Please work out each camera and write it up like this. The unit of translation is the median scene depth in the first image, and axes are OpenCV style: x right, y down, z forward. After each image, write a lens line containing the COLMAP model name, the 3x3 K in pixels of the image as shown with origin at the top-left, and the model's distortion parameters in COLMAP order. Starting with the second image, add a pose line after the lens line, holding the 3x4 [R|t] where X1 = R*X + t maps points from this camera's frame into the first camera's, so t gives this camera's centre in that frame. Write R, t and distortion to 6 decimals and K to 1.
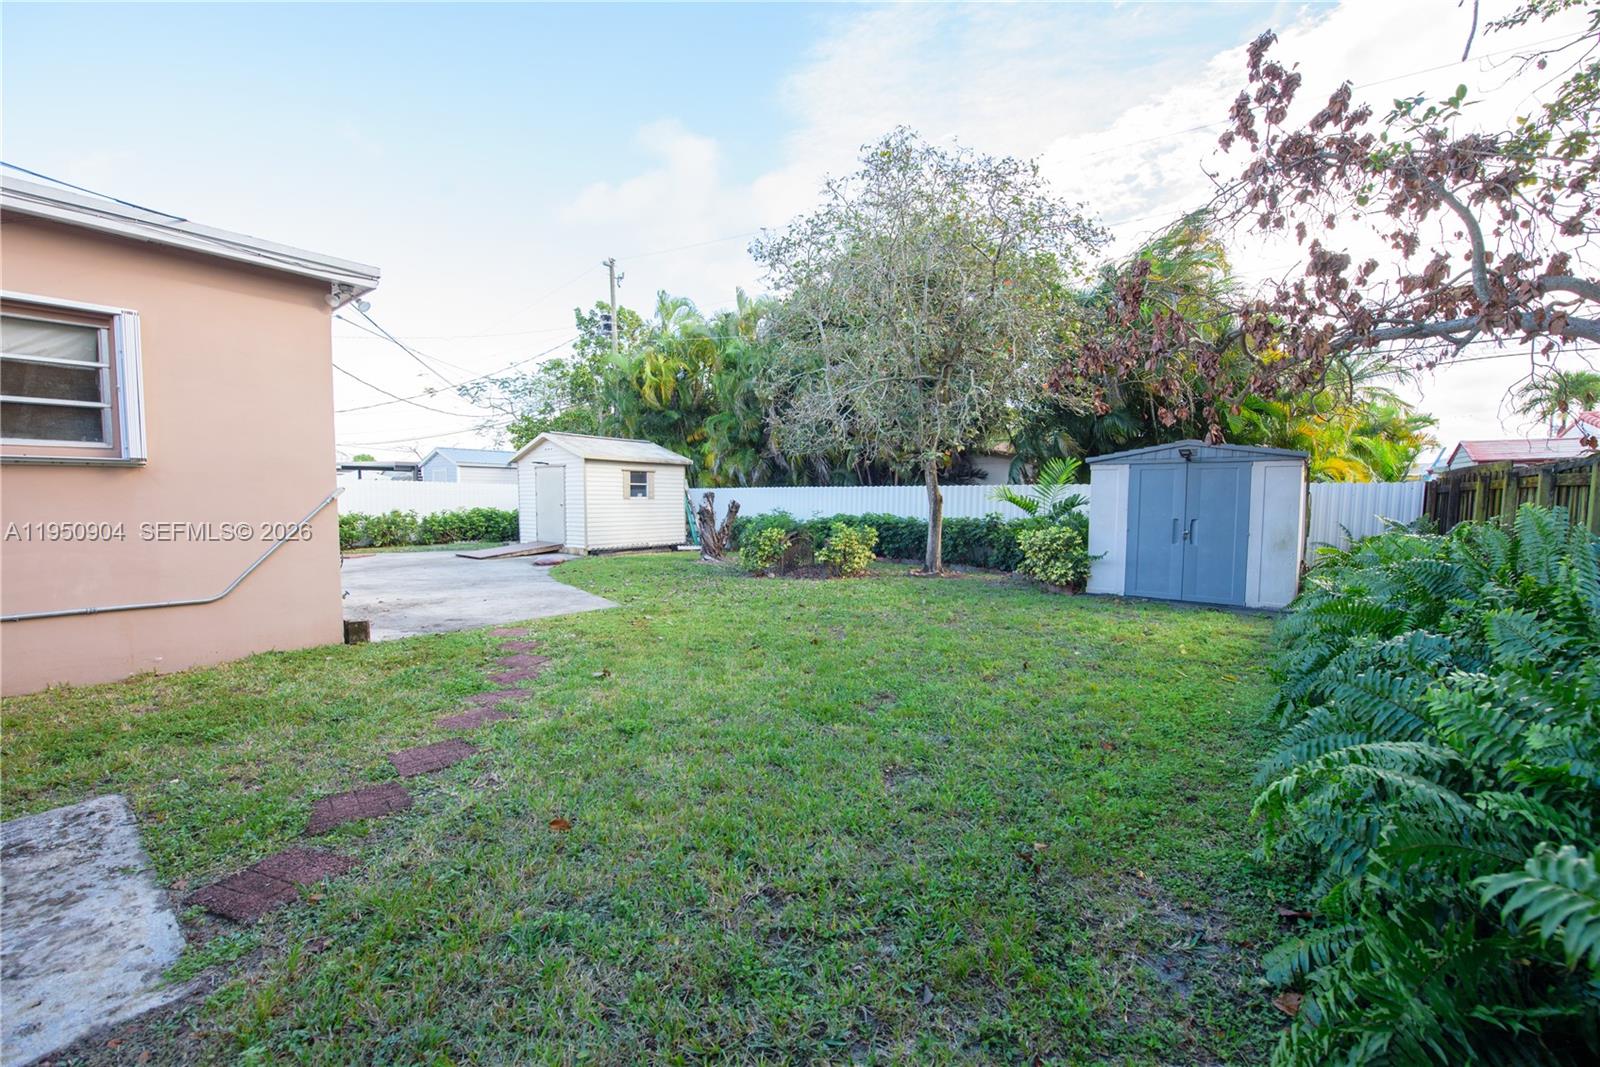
lens RADIAL K [[662.8, 0, 800.0], [0, 662.8, 533.5], [0, 0, 1]] dist [-0.002506, -0.000266]
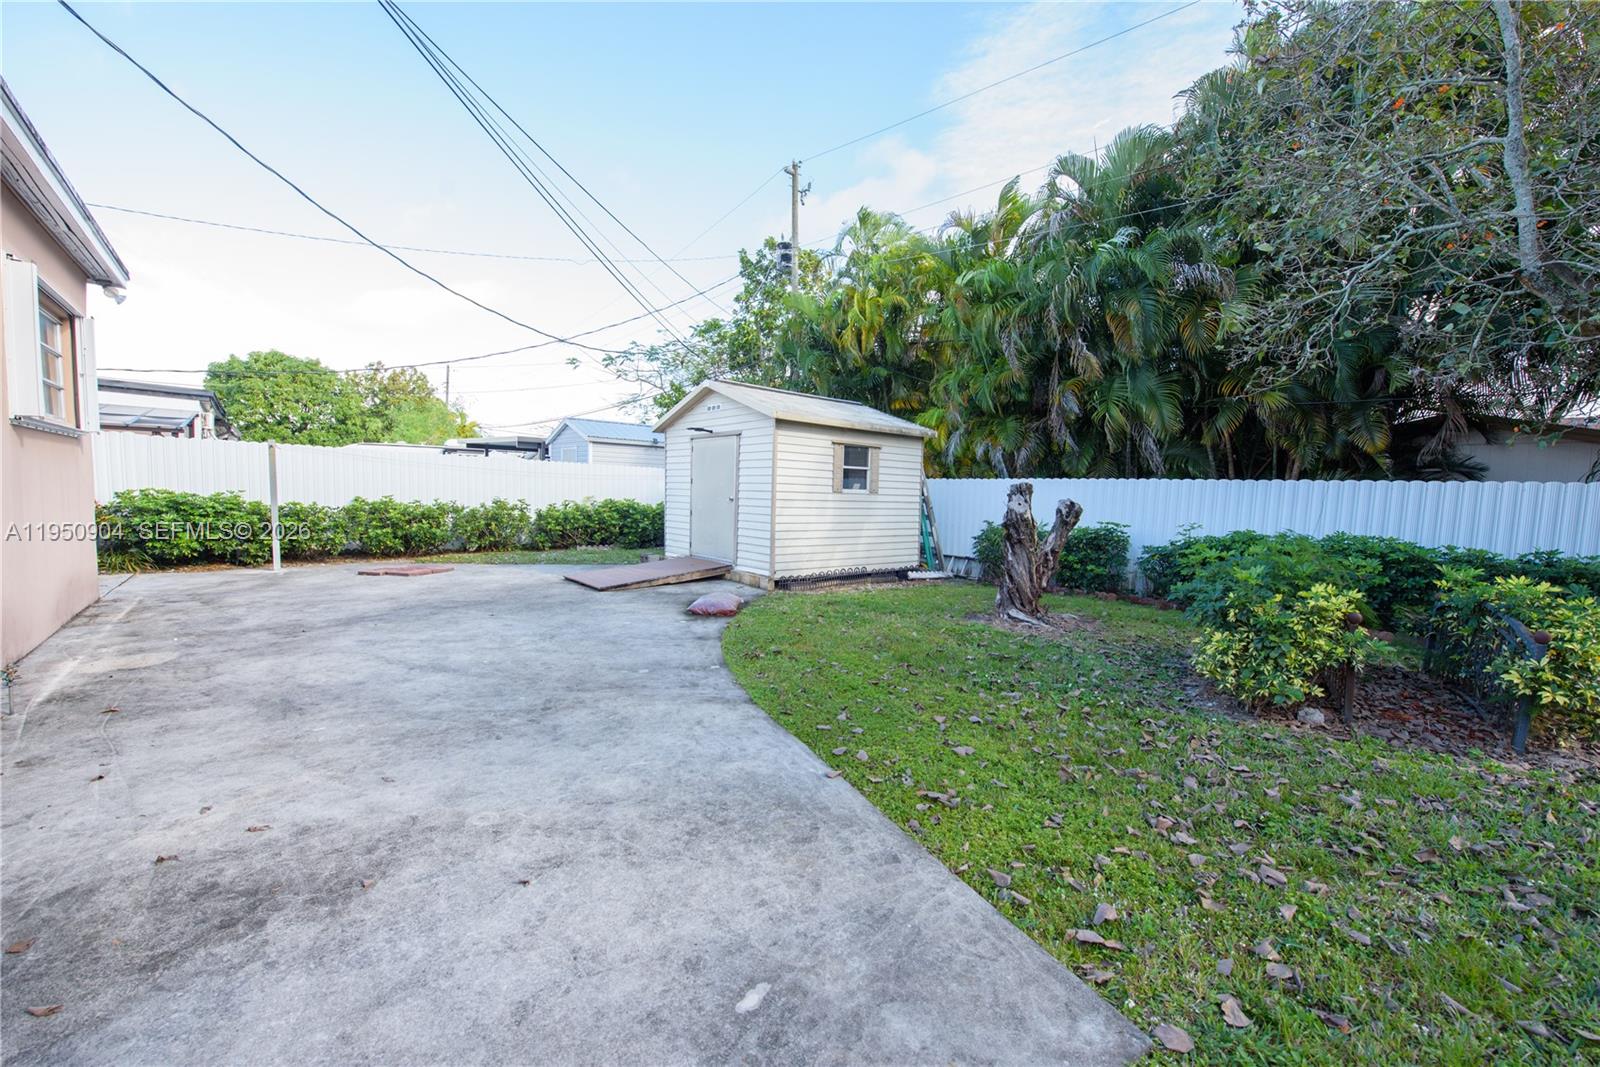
lens RADIAL K [[662.8, 0, 800.0], [0, 662.8, 533.5], [0, 0, 1]] dist [-0.002506, -0.000266]
pose [[0.979774, 0.037670, -0.196529, -0.149764], [-0.036105, 0.999281, 0.011541, -0.018031], [0.196823, -0.004212, 0.980430, 0.351252]]
